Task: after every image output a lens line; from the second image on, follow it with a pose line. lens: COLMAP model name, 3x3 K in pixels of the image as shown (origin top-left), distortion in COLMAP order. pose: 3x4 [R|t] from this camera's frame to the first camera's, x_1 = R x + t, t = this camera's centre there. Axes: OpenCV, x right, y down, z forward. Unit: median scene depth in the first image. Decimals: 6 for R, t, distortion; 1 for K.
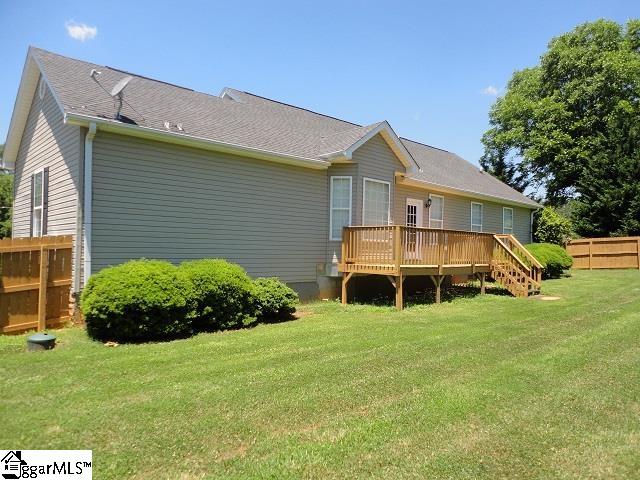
lens RADIAL K [[474.0, 0, 320.0], [0, 474.0, 240.0], [0, 0, 1]] dist [-0.001393, -0.000676]
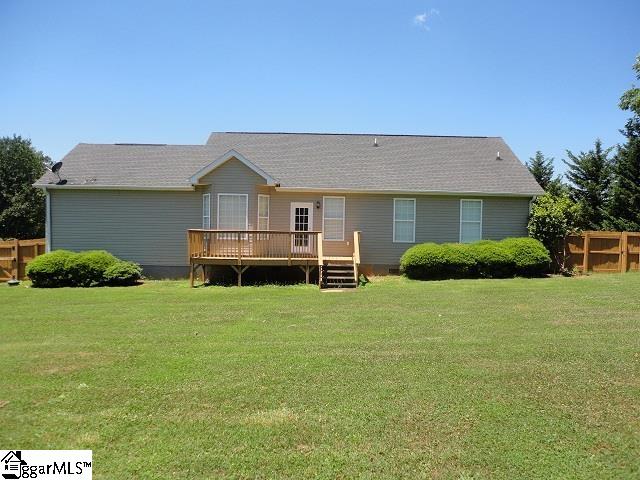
lens RADIAL K [[474.0, 0, 320.0], [0, 474.0, 240.0], [0, 0, 1]] dist [-0.001393, -0.000676]
pose [[0.720889, 0.006747, -0.693018, 1.969945], [0.016336, 0.999509, 0.026723, -0.042332], [0.692858, -0.030585, 0.720425, 0.300342]]
